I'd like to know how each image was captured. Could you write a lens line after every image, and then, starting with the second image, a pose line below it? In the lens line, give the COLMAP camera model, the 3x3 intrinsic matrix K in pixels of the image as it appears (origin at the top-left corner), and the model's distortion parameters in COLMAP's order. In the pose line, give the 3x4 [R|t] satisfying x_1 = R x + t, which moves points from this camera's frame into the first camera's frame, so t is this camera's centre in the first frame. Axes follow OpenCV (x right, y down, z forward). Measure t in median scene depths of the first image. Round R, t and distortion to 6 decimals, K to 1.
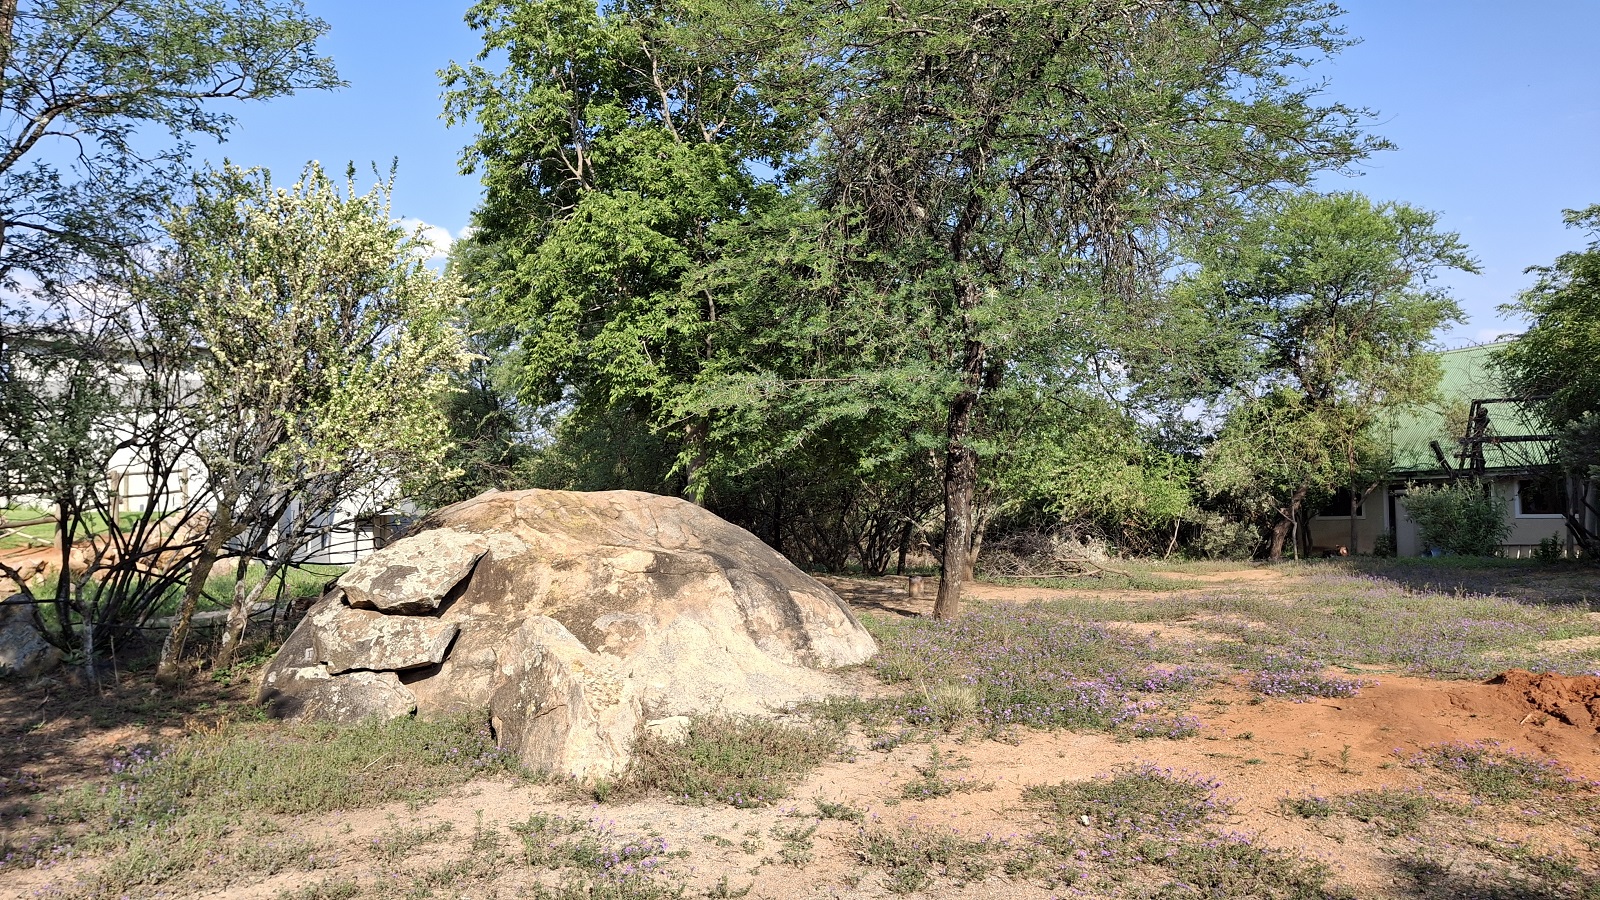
lens RADIAL K [[1168.9, 0, 800.0], [0, 1168.9, 450.0], [0, 0, 1]] dist [0.049891, -0.134870]
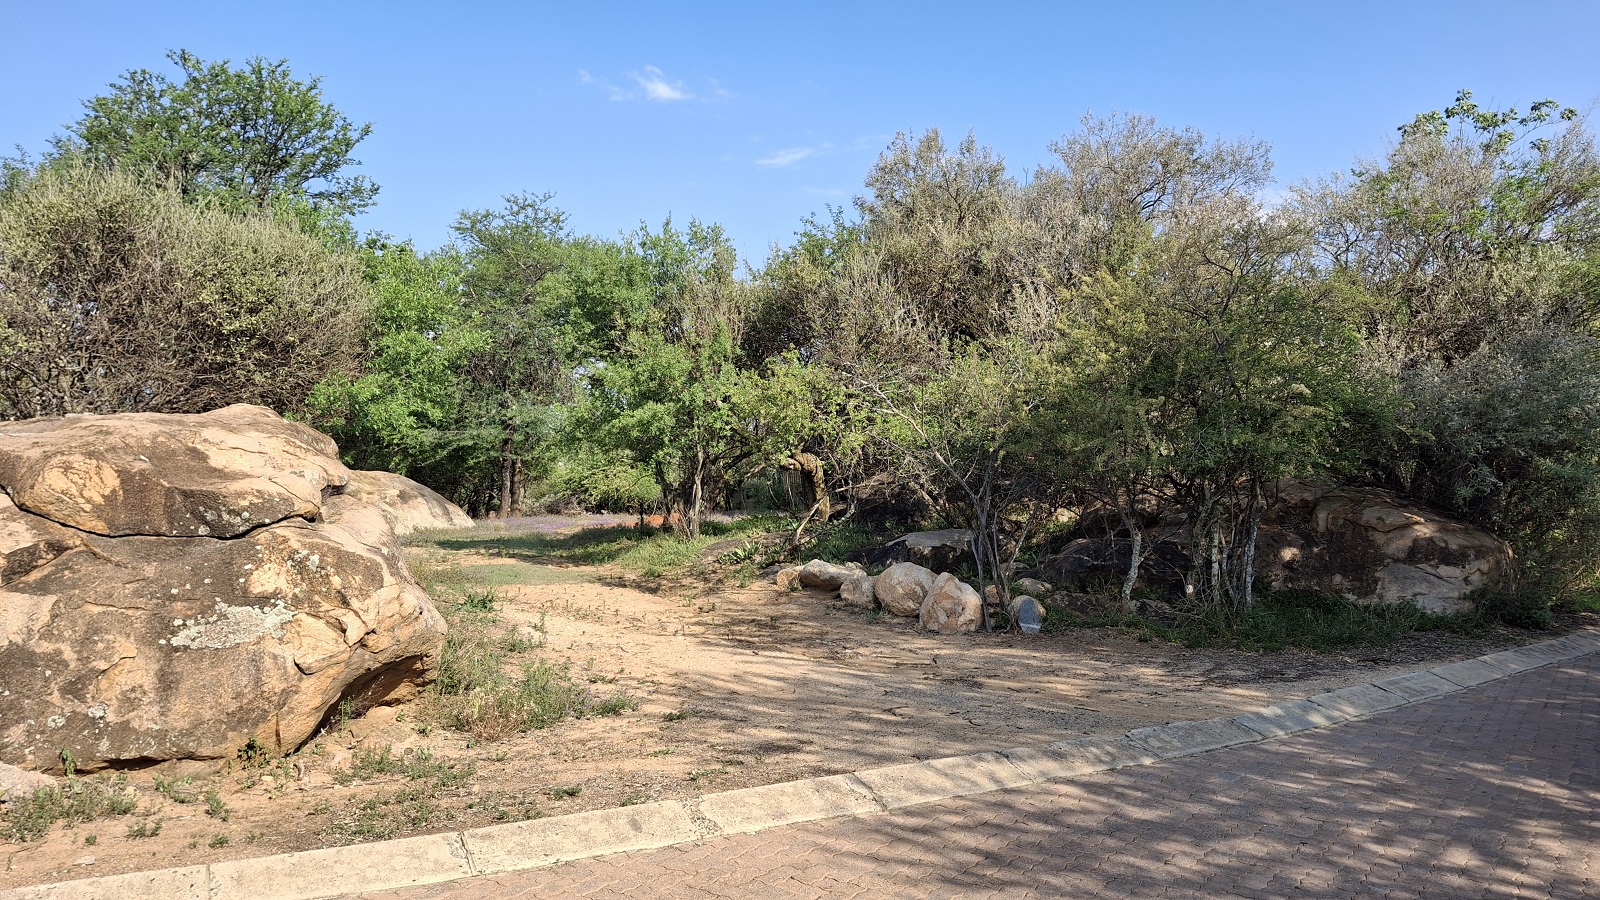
lens RADIAL K [[1168.9, 0, 800.0], [0, 1168.9, 450.0], [0, 0, 1]] dist [0.049891, -0.134870]
pose [[0.941107, 0.006735, 0.338042, -0.159330], [-0.002987, 0.999928, -0.011607, 0.014288], [-0.338096, 0.009913, 0.941059, -1.998079]]
